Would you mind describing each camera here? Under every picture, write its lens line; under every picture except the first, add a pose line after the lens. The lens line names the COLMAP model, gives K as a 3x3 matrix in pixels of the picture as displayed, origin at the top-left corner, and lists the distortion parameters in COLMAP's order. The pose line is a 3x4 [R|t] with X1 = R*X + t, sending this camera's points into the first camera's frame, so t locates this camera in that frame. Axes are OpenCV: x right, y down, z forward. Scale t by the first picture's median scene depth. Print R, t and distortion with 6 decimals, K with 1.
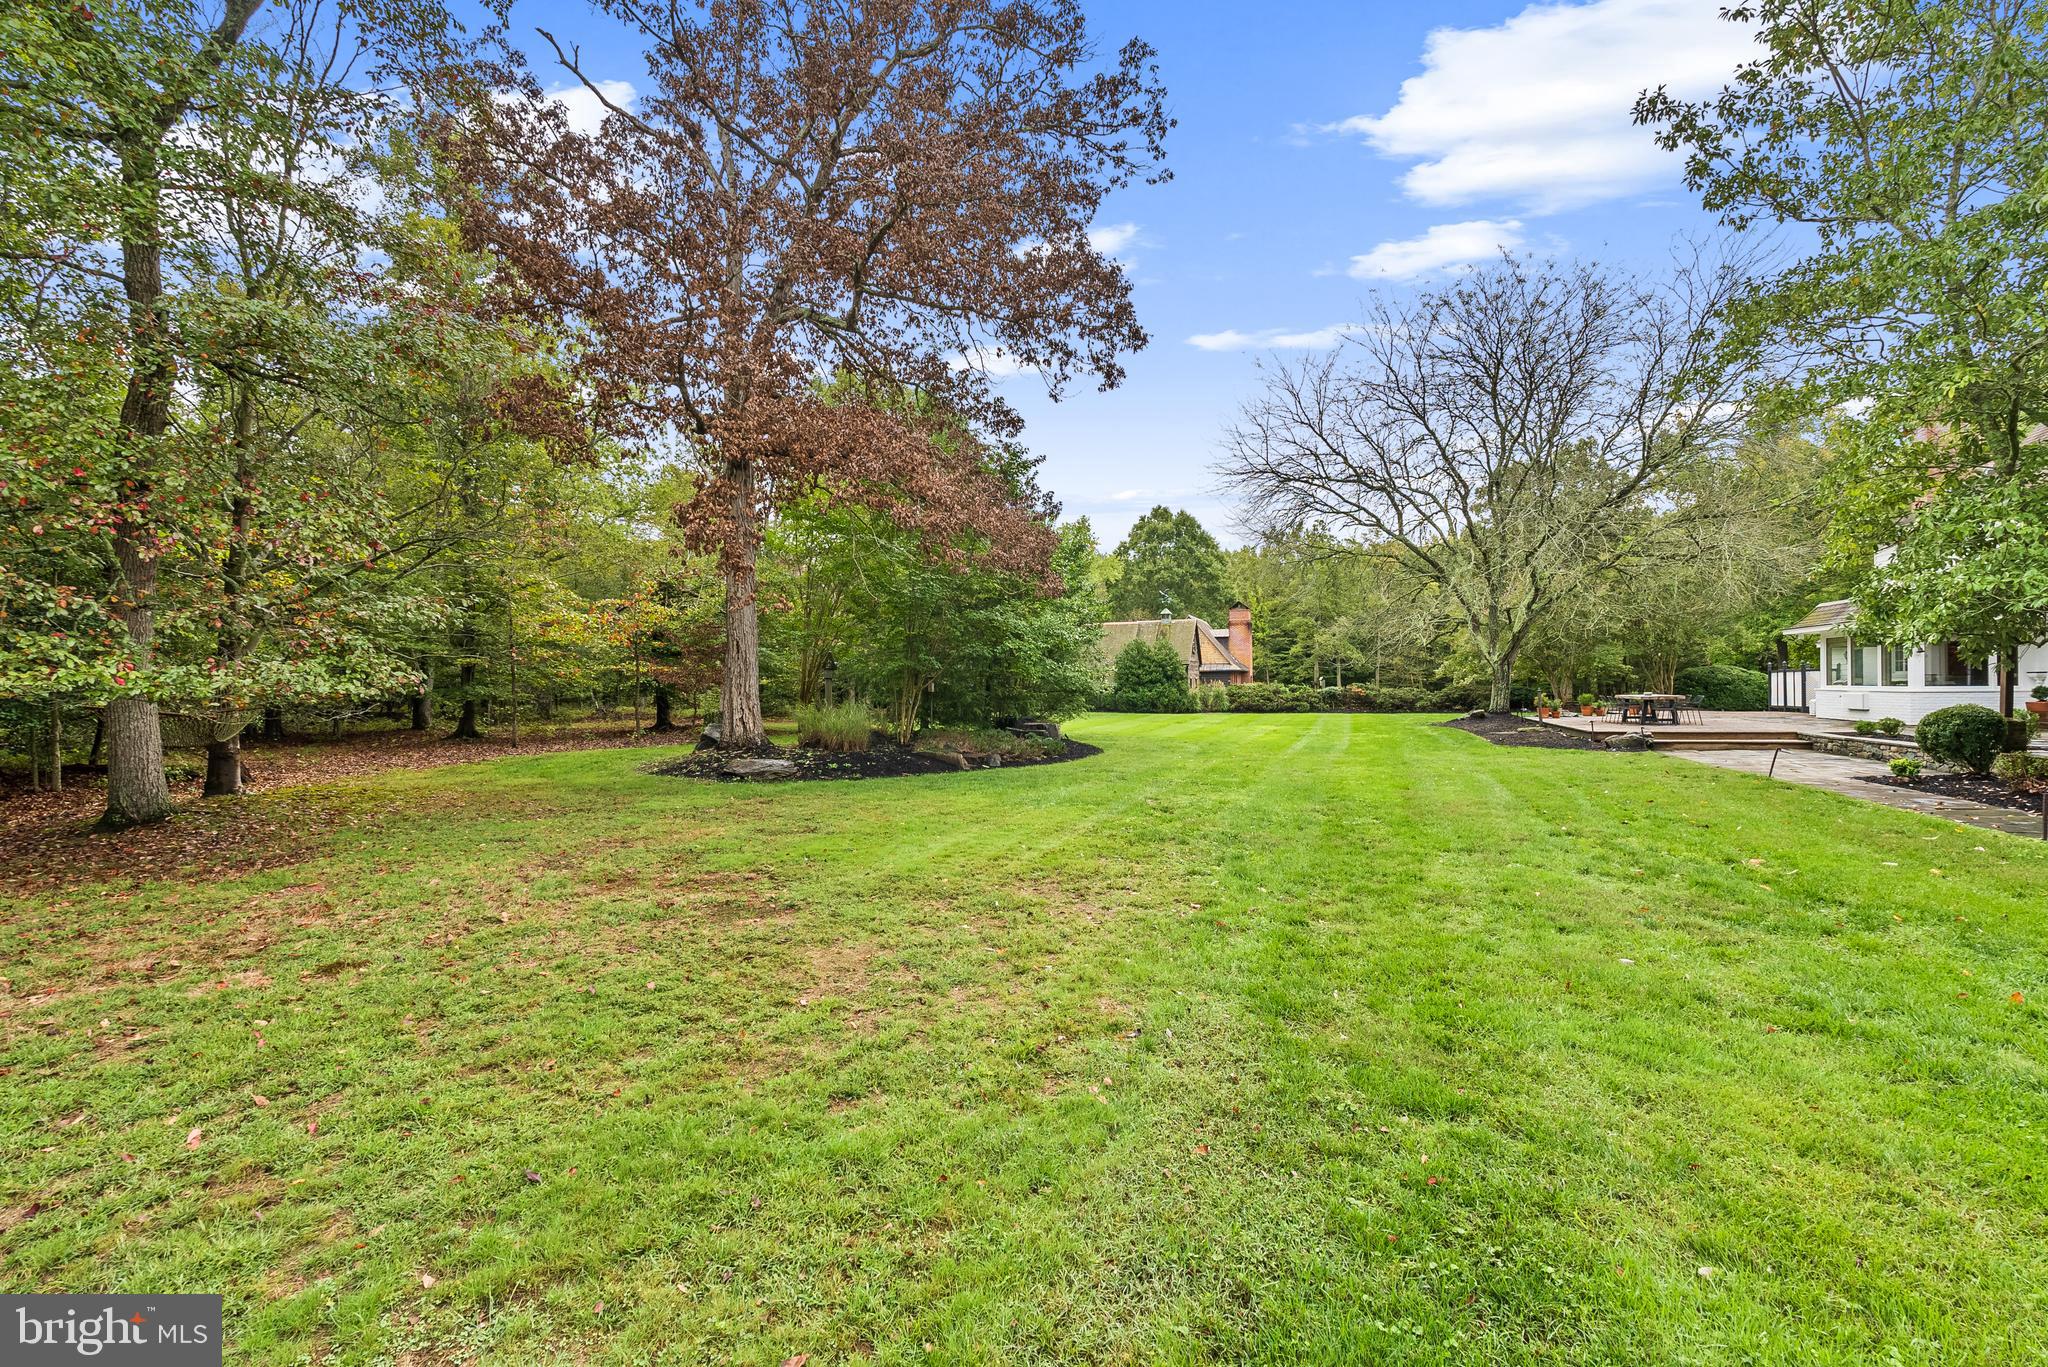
lens RADIAL K [[910.2, 0, 1024.0], [0, 910.2, 683.5], [0, 0, 1]] dist [-0.003241, 0.000777]
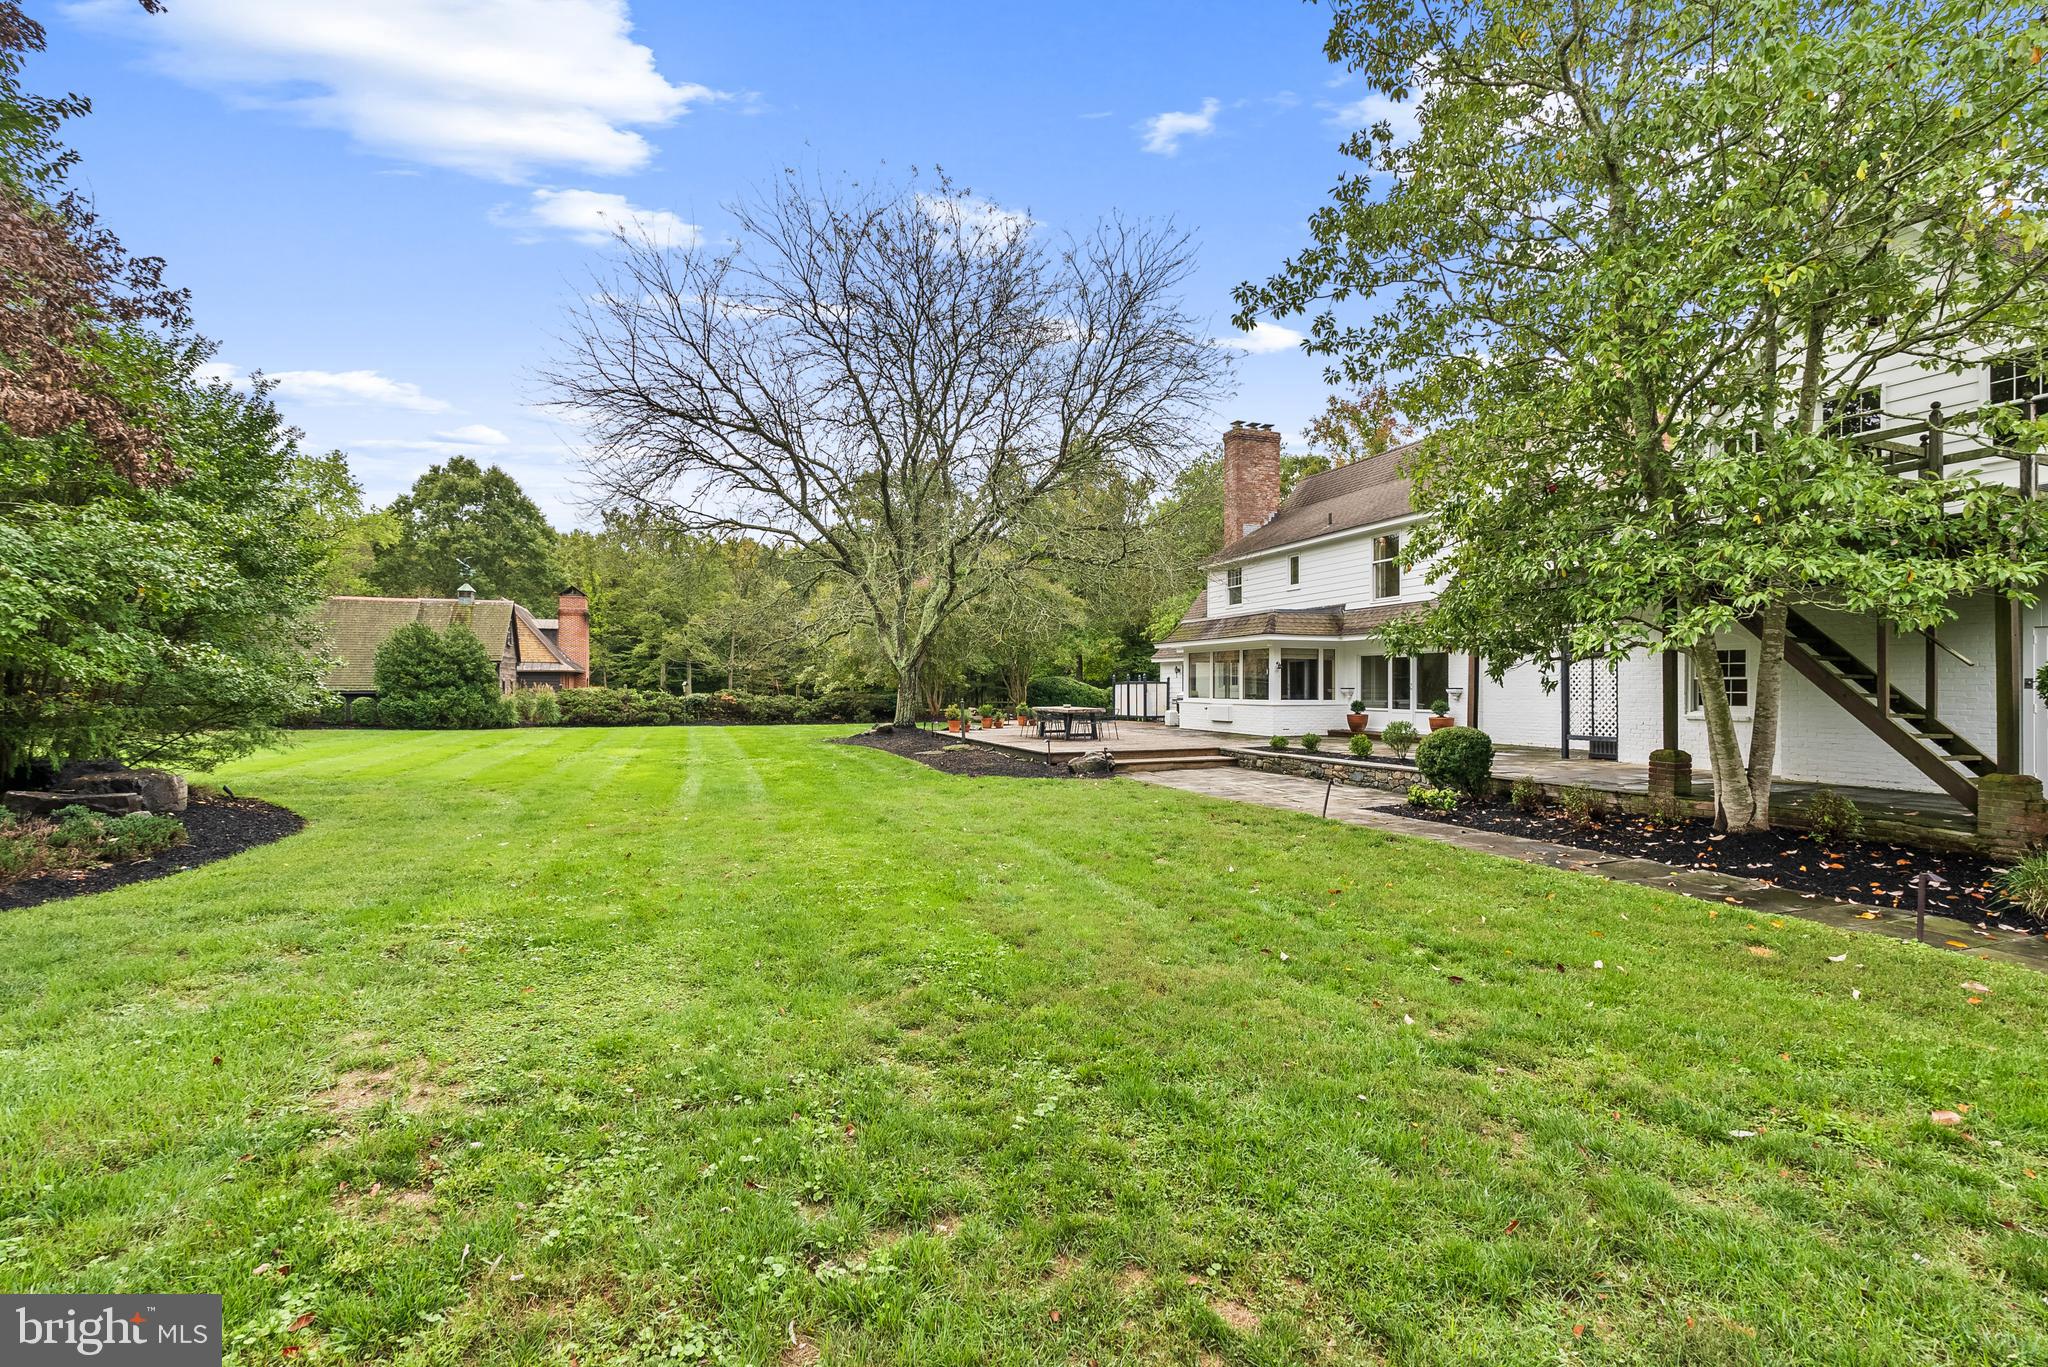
lens RADIAL K [[900.7, 0, 1024.0], [0, 900.7, 683.5], [0, 0, 1]] dist [-0.001708, -0.000540]
pose [[0.760750, 0.014055, 0.648893, 0.032948], [-0.011144, 0.999901, -0.008592, -0.001876], [-0.648949, -0.000695, 0.760831, 0.184657]]
